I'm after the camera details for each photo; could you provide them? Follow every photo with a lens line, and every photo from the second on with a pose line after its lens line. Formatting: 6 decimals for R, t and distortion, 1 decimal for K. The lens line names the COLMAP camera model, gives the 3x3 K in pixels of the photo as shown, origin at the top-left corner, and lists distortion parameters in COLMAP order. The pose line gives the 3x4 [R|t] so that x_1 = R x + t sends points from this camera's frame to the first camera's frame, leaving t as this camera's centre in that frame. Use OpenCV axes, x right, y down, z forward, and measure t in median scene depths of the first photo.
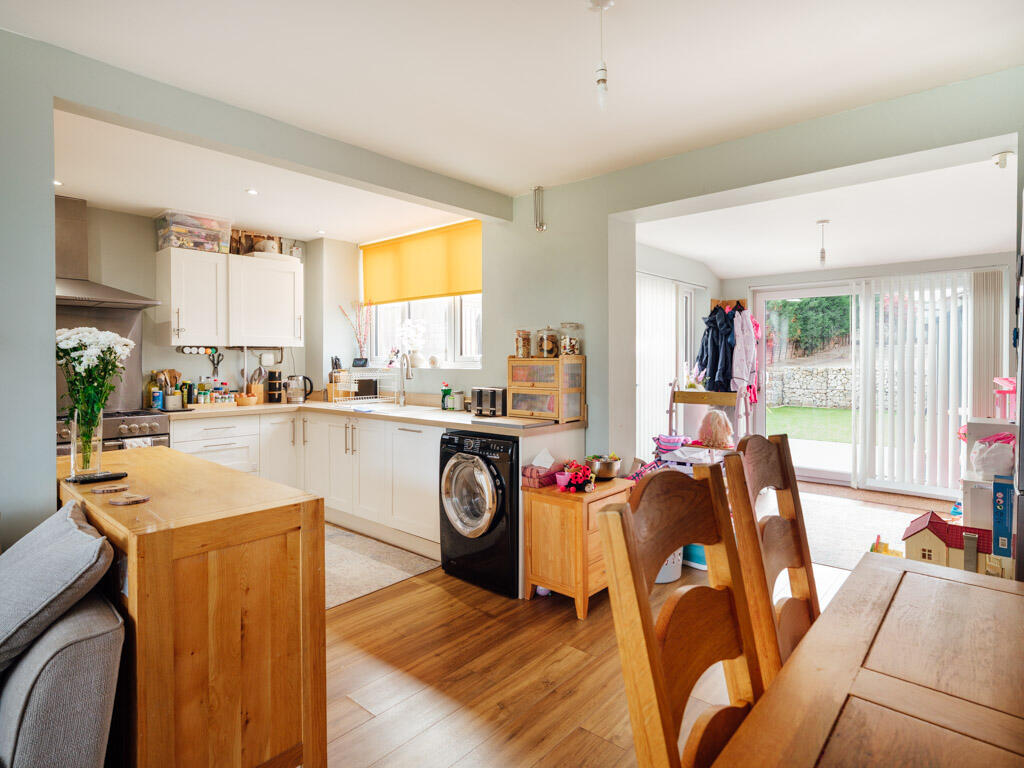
lens RADIAL K [[555.7, 0, 502.7], [0, 555.7, 365.2], [0, 0, 1]] dist [0.010566, -0.007807]
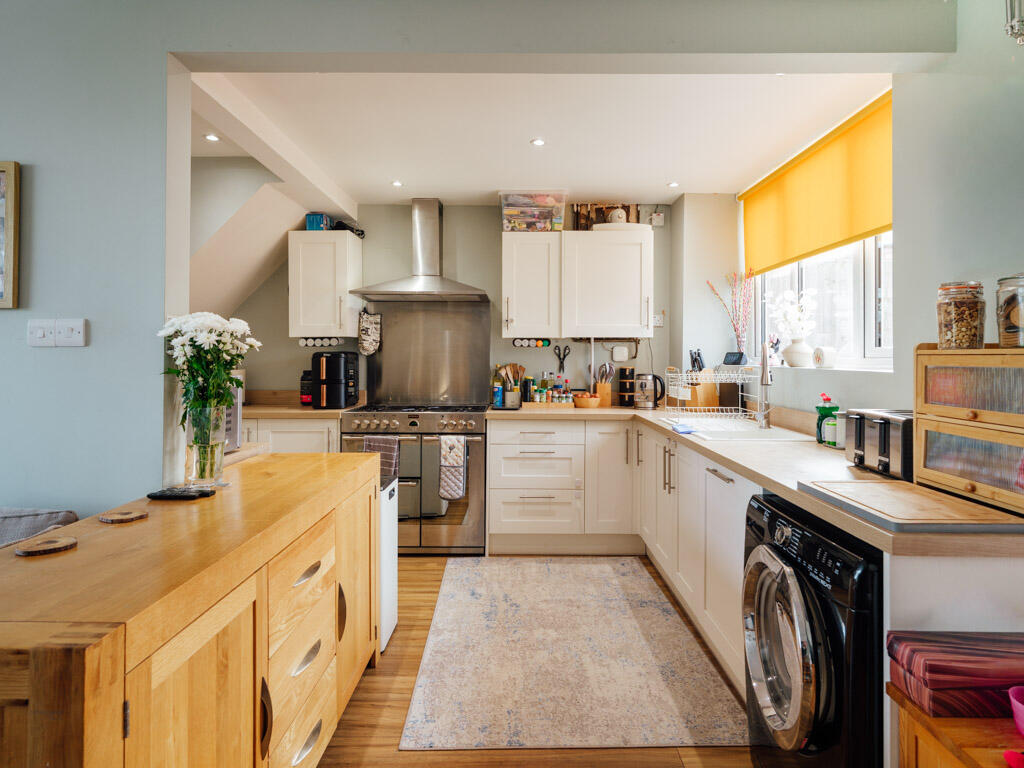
lens RADIAL K [[555.7, 0, 516.4], [0, 555.7, 352.9], [0, 0, 1]] dist [0.010566, -0.007807]
pose [[0.673318, 0.001120, -0.739352, 0.101364], [-0.012731, 0.999868, -0.010080, -0.001201], [0.739243, 0.016200, 0.673244, 0.384530]]
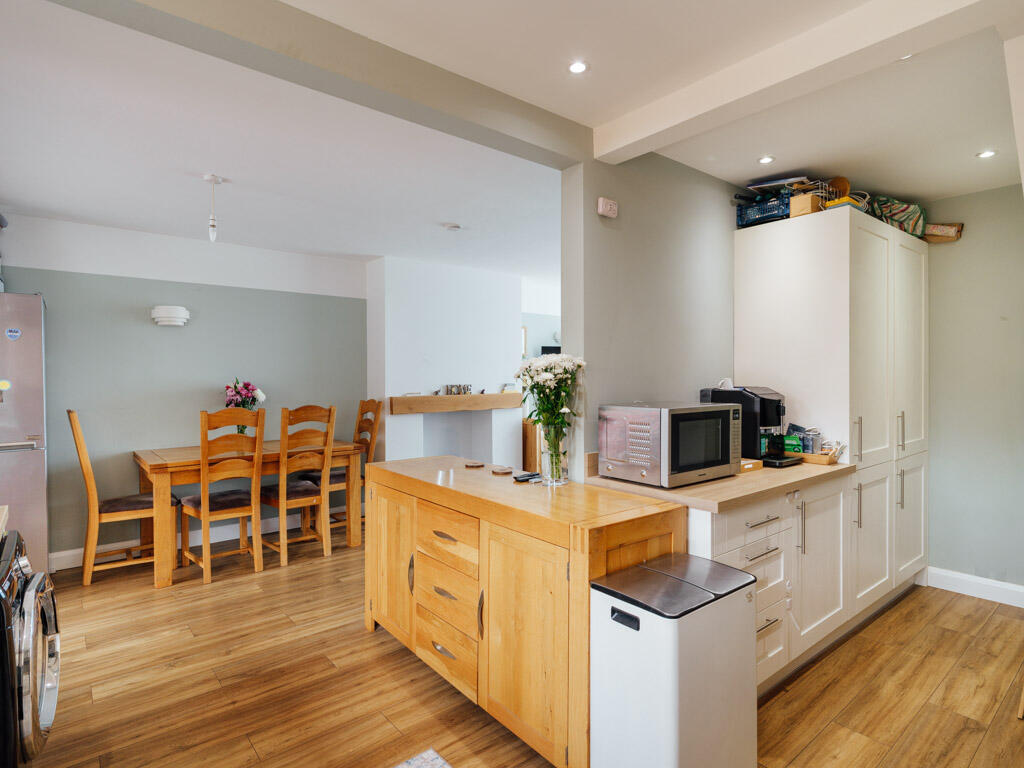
lens RADIAL K [[555.7, 0, 510.6], [0, 555.7, 386.7], [0, 0, 1]] dist [0.010566, -0.007807]
pose [[-0.988846, 0.002164, 0.148924, -0.408057], [0.006275, 0.999612, 0.027140, -0.015556], [-0.148808, 0.027772, -0.988476, 1.051334]]
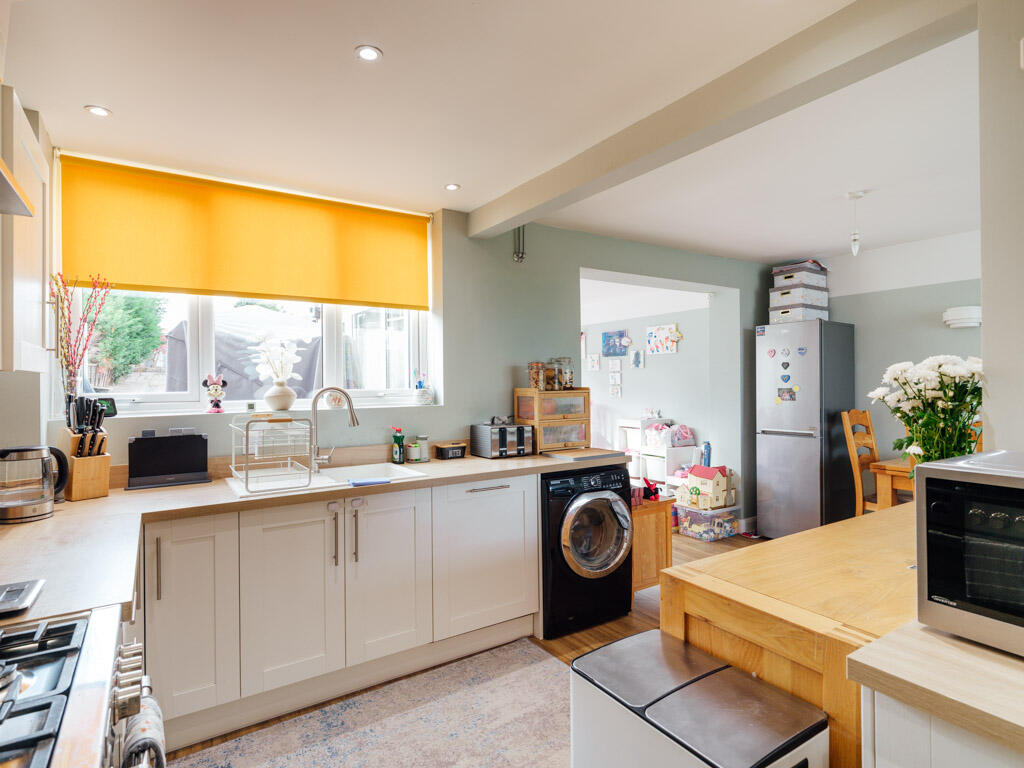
lens RADIAL K [[555.7, 0, 513.9], [0, 555.7, 380.7], [0, 0, 1]] dist [0.010566, -0.007807]
pose [[0.250326, -0.001897, 0.968160, -0.757856], [0.019124, 0.999813, -0.002985, -0.022952], [-0.967973, 0.019263, 0.250316, 0.658727]]
